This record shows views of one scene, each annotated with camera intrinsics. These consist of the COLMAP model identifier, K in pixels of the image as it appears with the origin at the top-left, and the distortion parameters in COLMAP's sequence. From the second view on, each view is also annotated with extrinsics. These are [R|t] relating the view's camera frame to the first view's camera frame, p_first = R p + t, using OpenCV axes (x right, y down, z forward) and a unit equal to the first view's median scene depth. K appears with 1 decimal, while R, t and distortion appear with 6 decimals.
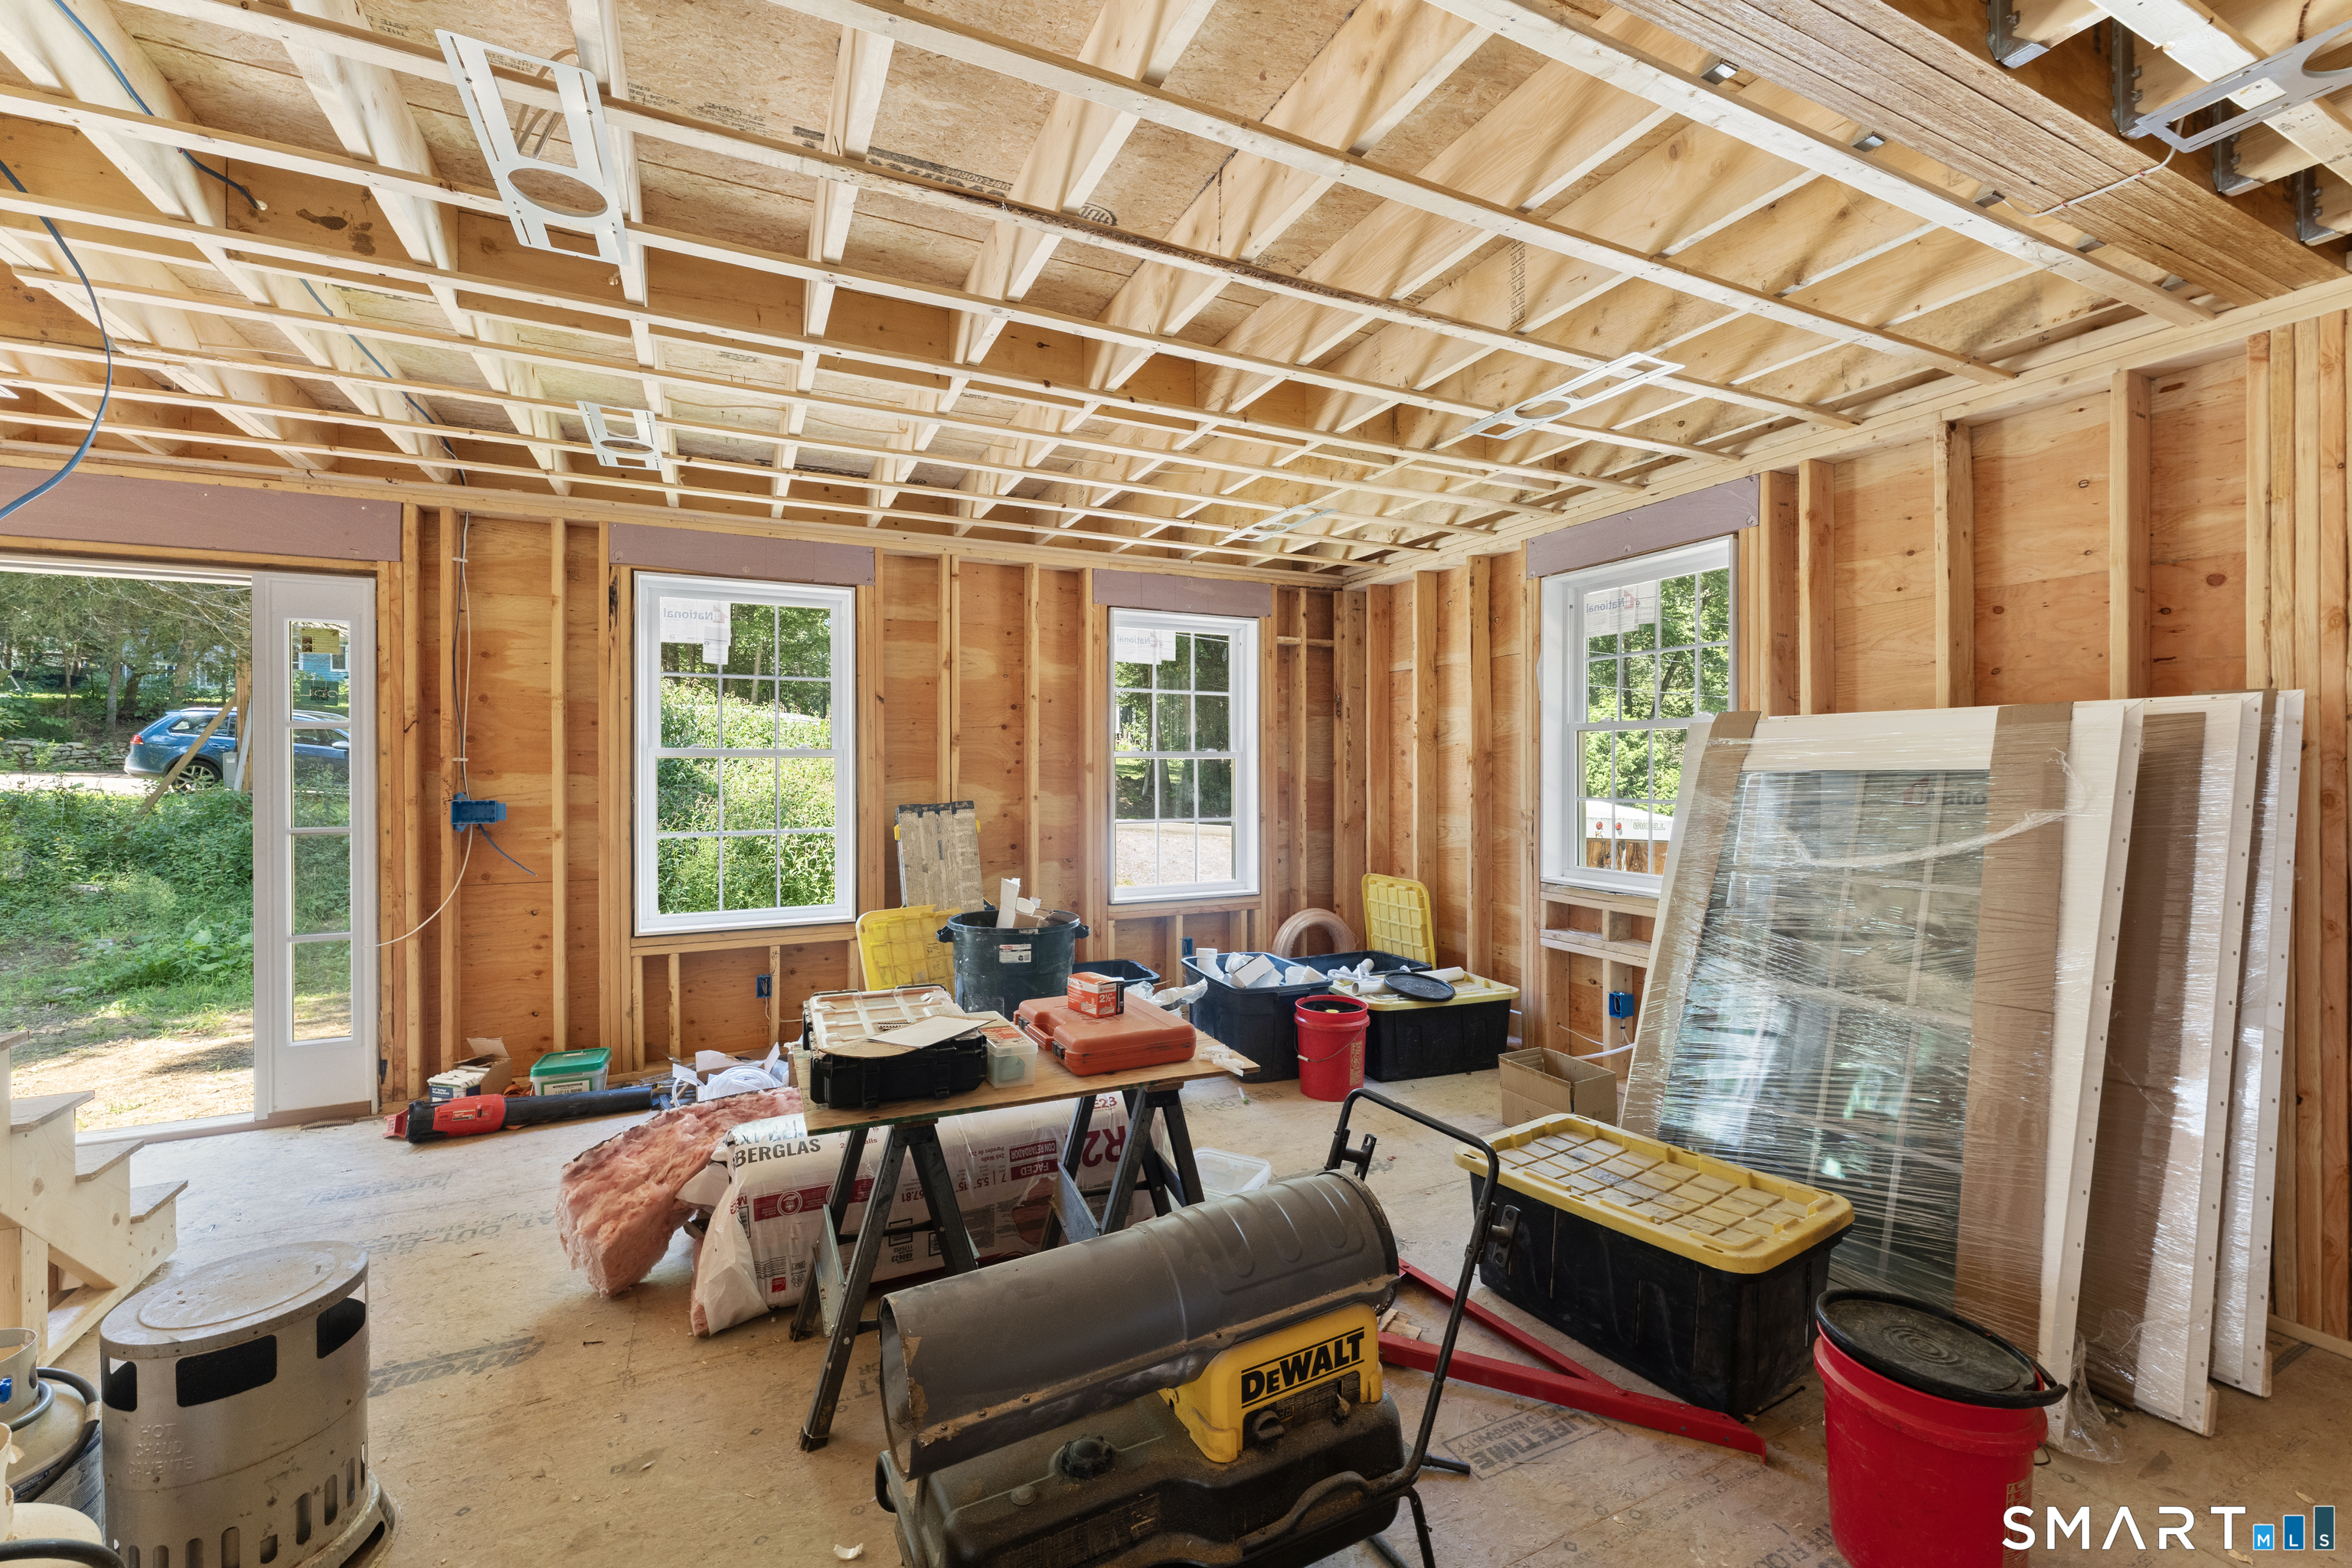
lens RADIAL K [[961.3, 0, 1167.2], [0, 961.3, 763.0], [0, 0, 1]] dist [-0.001236, -0.000478]
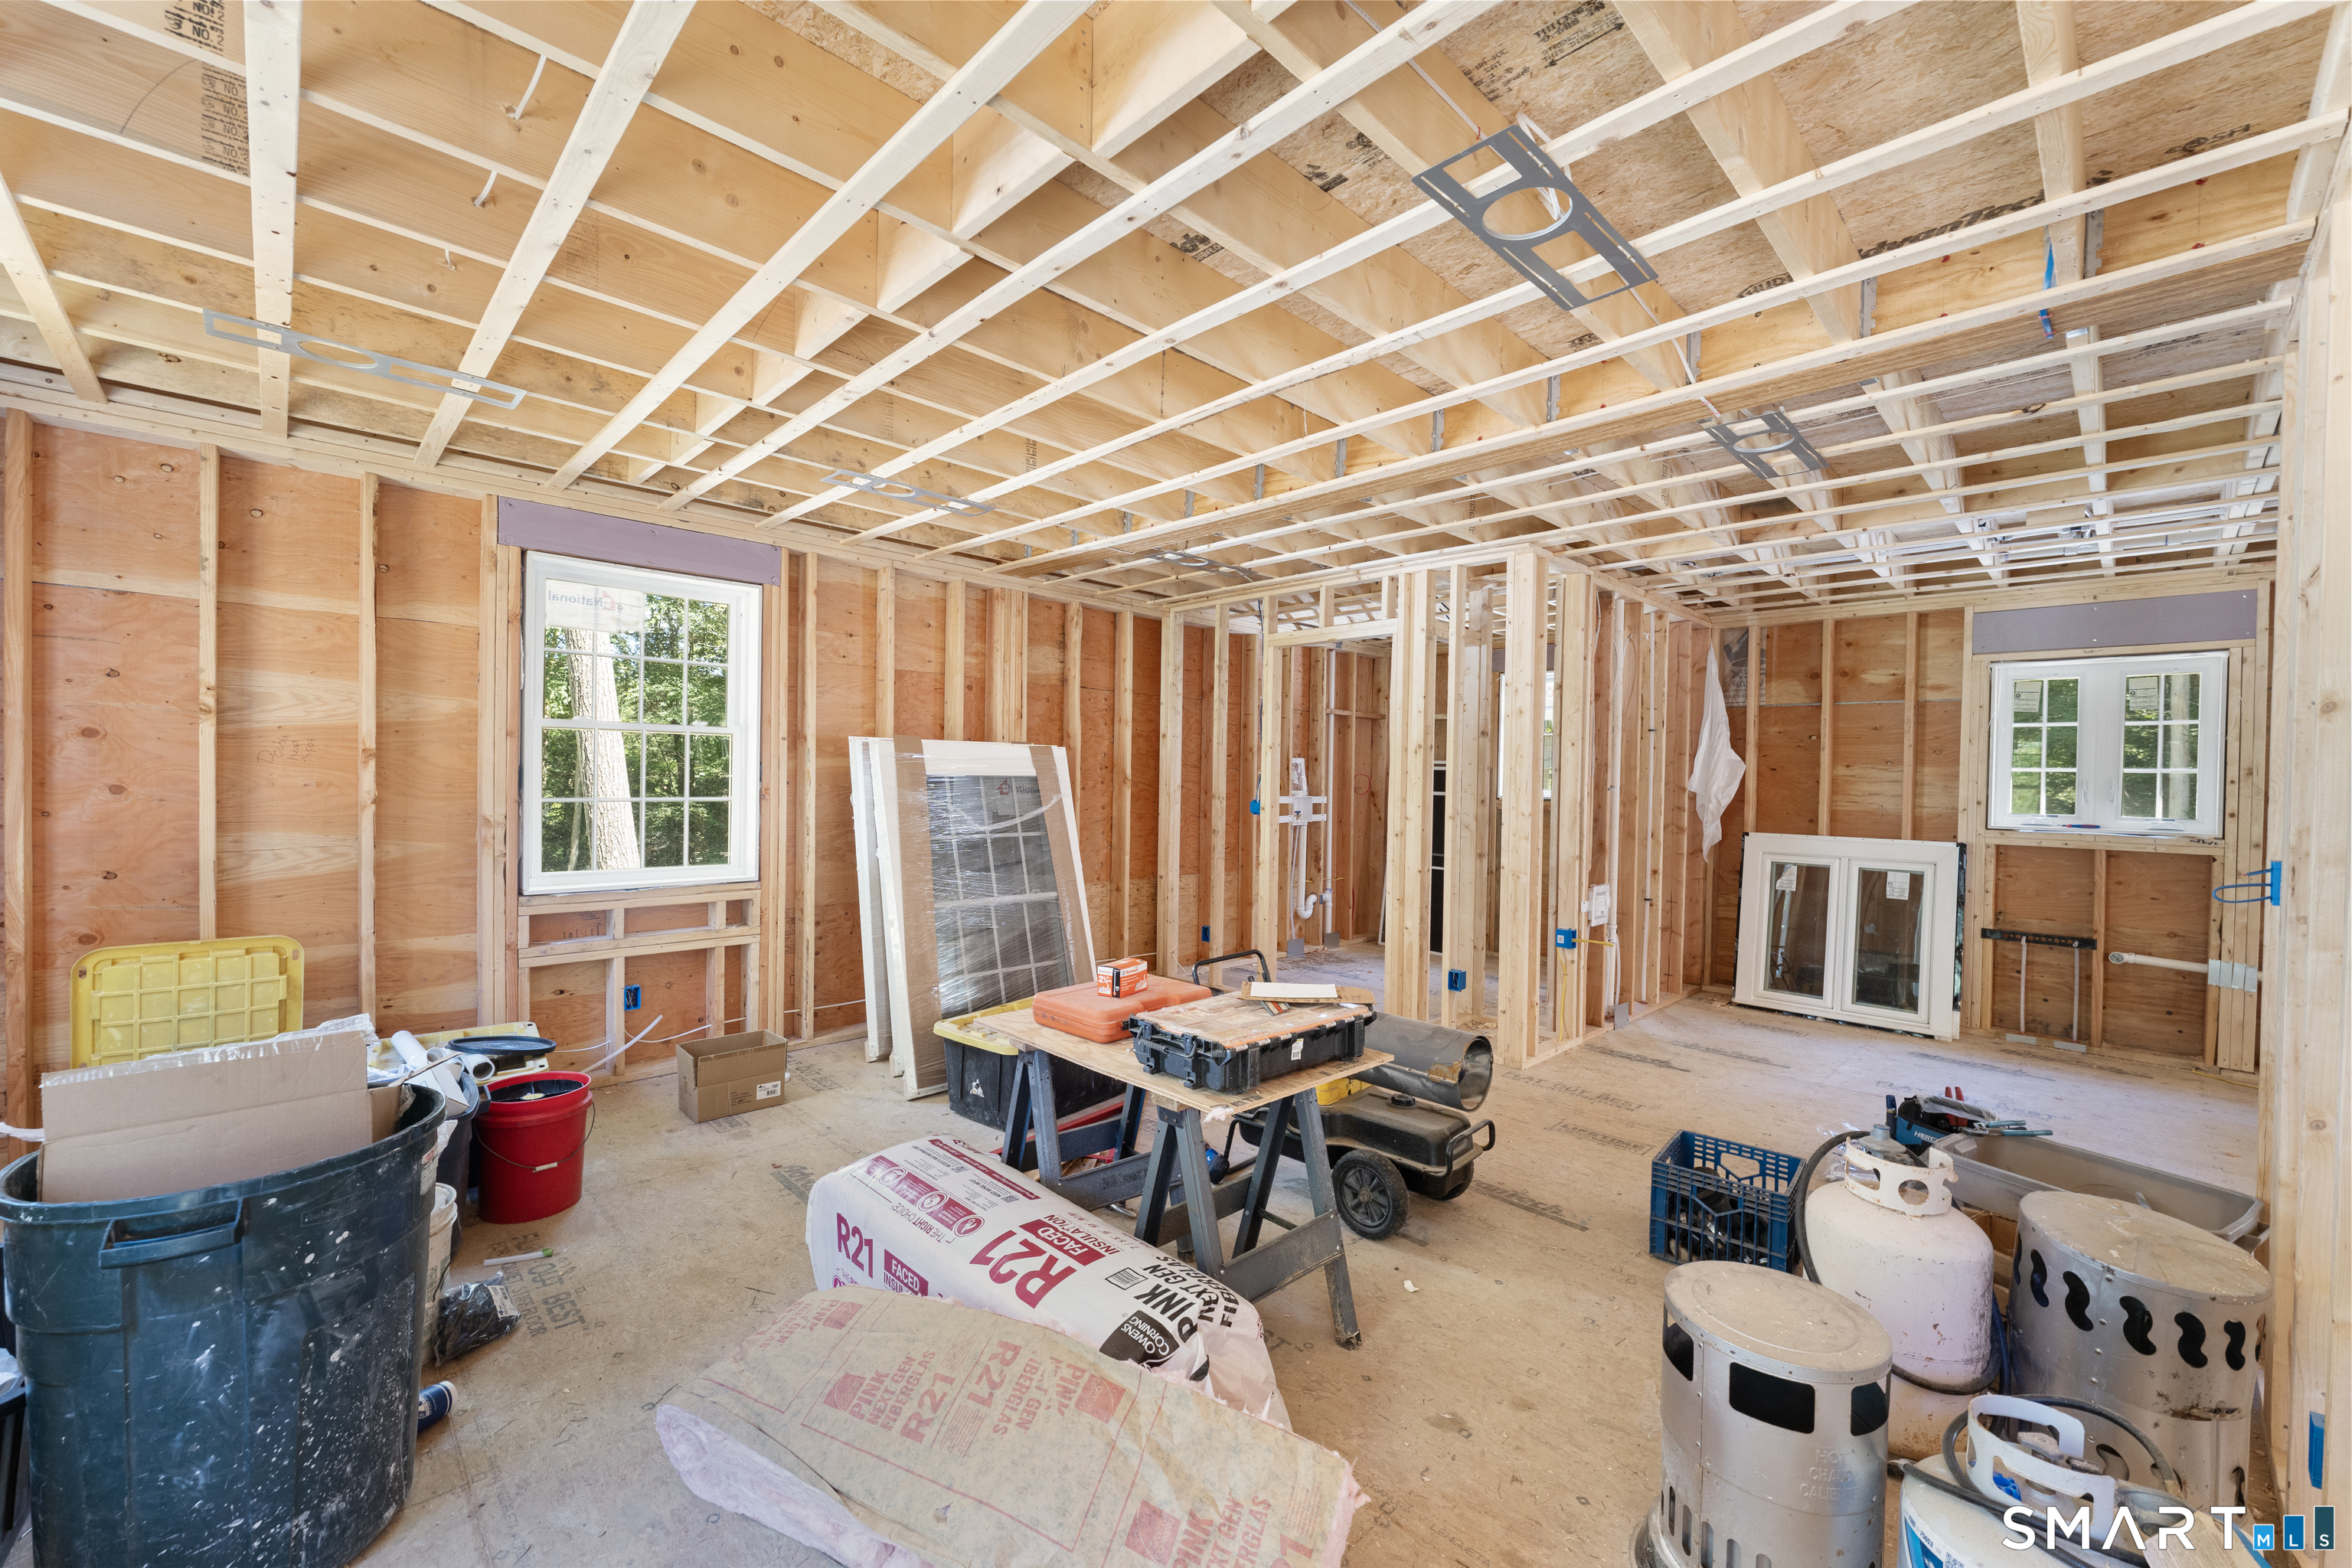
lens RADIAL K [[933.2, 0, 1171.6], [0, 933.2, 786.2], [0, 0, 1]] dist [0.000940, -0.000354]
pose [[-0.313900, -0.016455, 0.949314, -0.818382], [-0.021997, 0.999707, 0.010055, 0.000544], [-0.949201, -0.017726, -0.314170, 0.933635]]
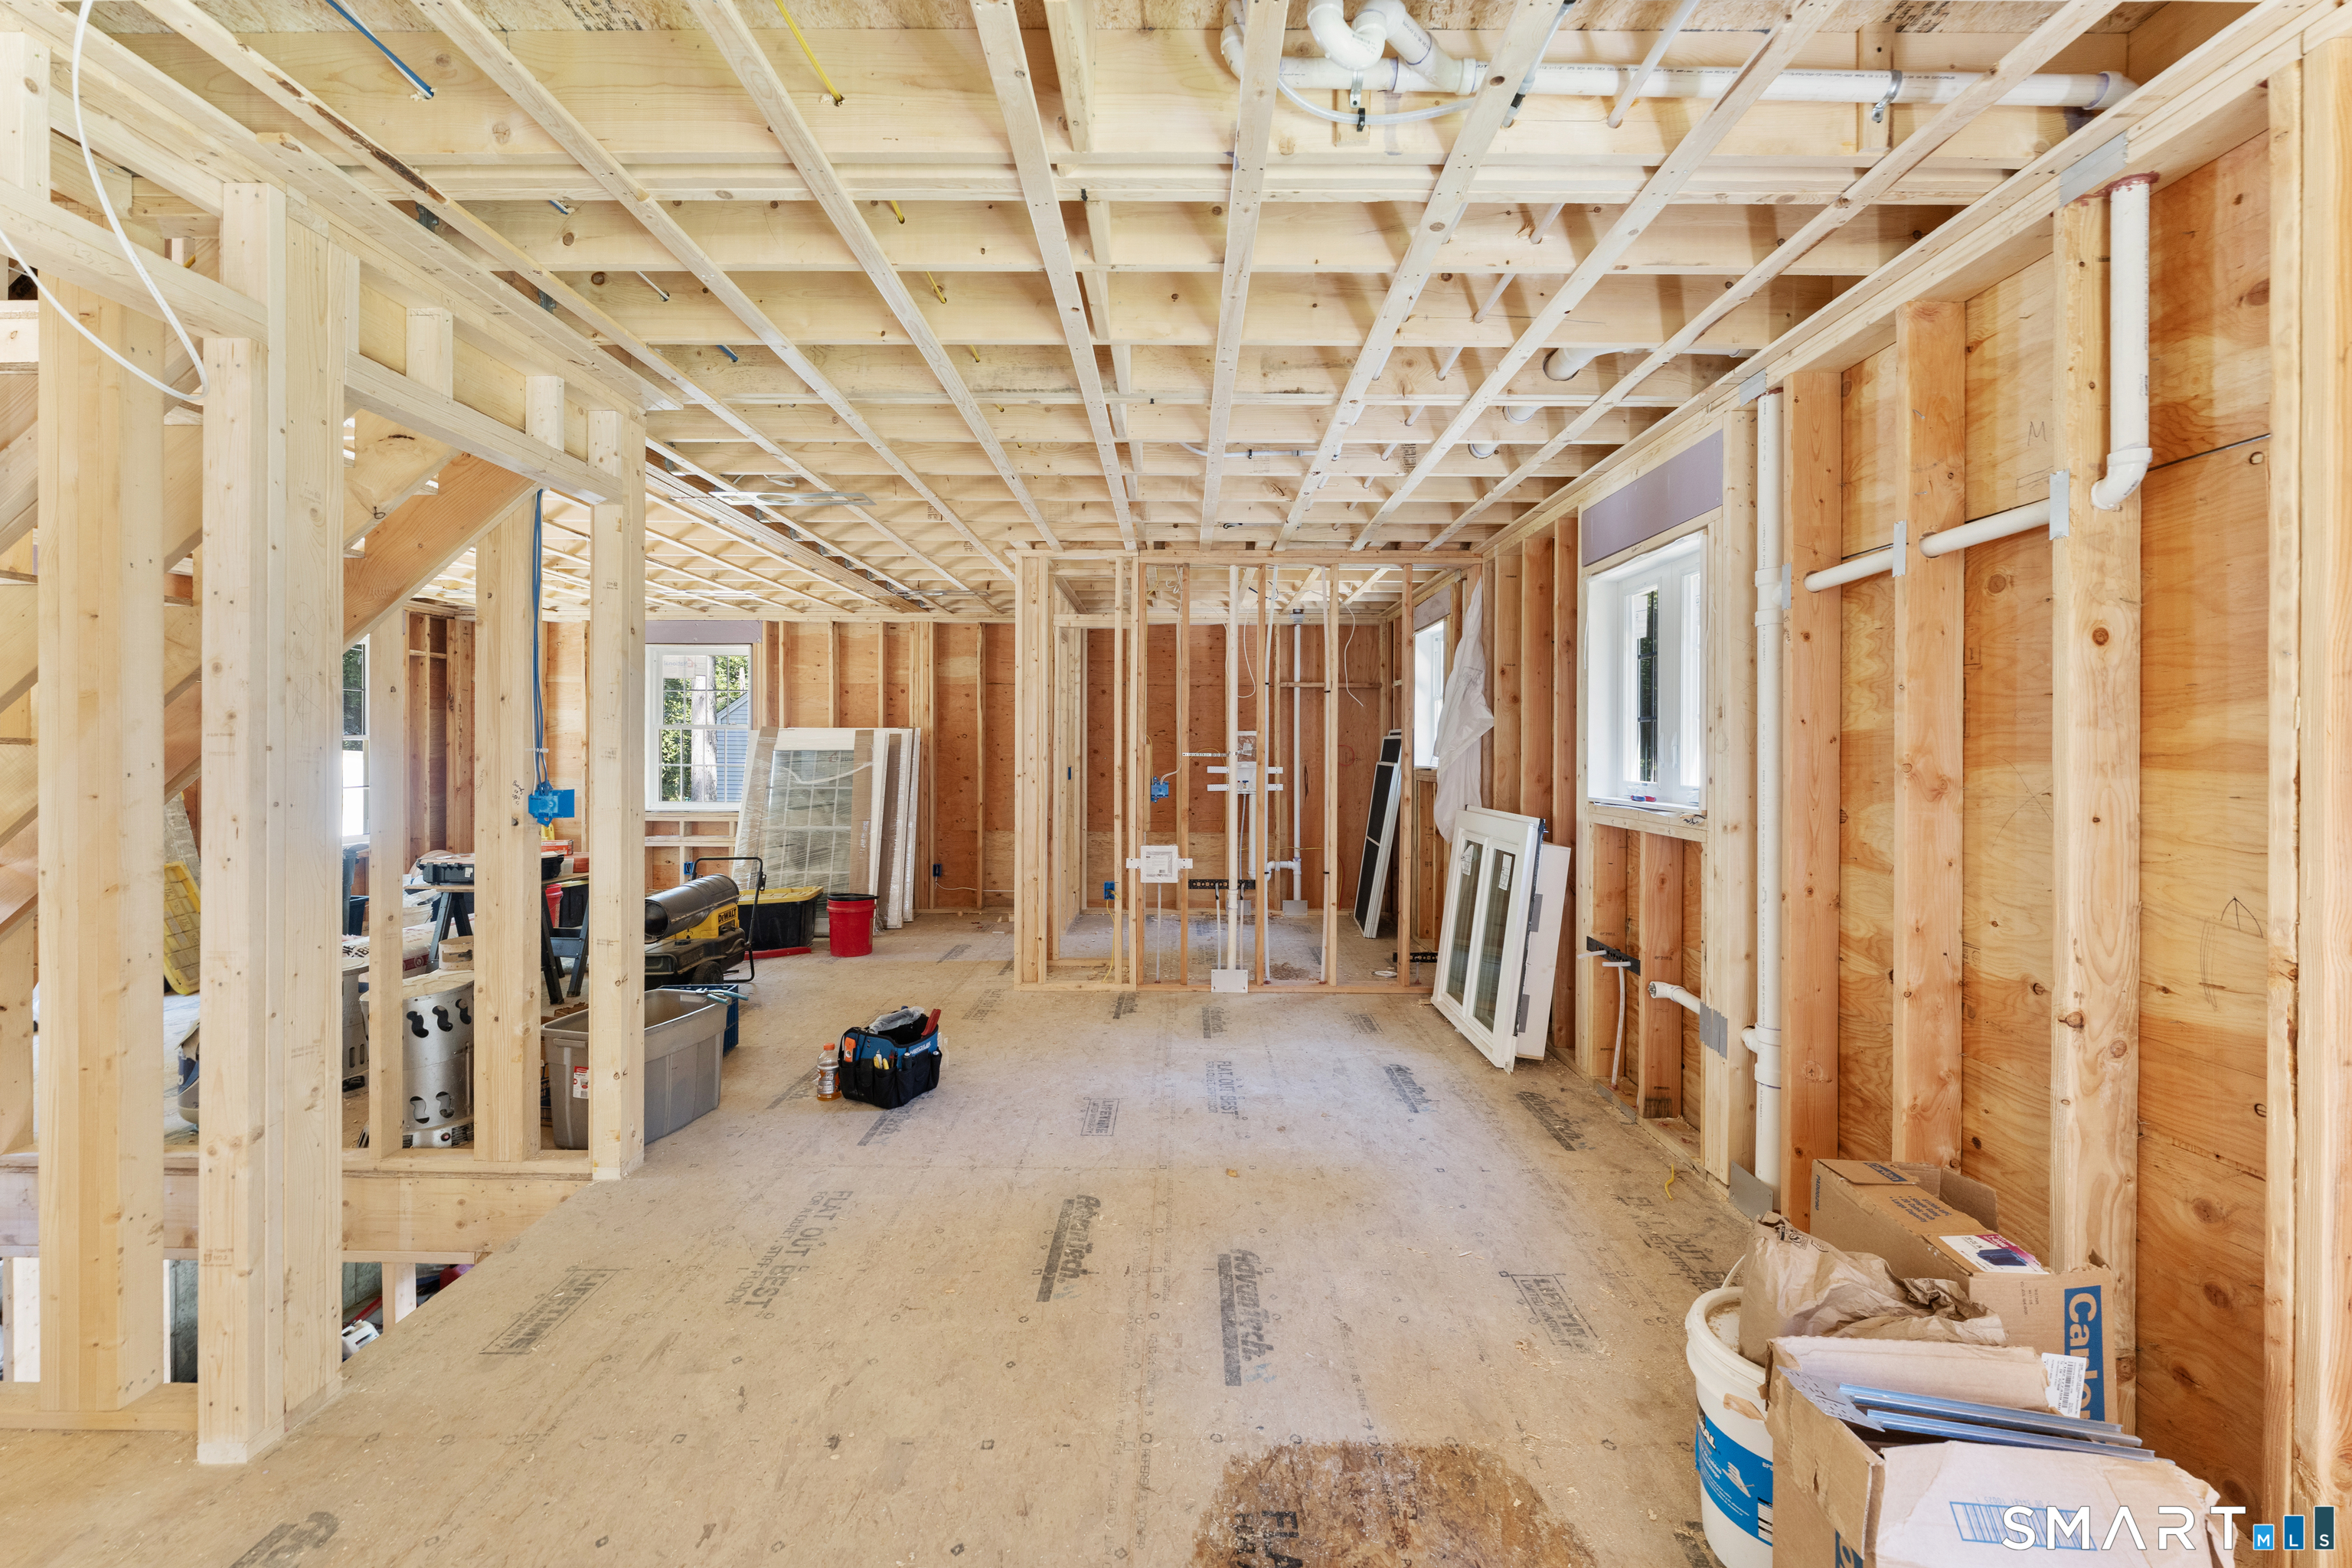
lens RADIAL K [[916.9, 0, 1176.8], [0, 916.9, 757.7], [0, 0, 1]] dist [-0.001178, -0.000168]
pose [[0.423974, -0.003749, 0.905667, -1.002748], [-0.008942, 0.999925, 0.008326, -0.001213], [-0.905630, -0.011628, 0.423909, -0.876455]]
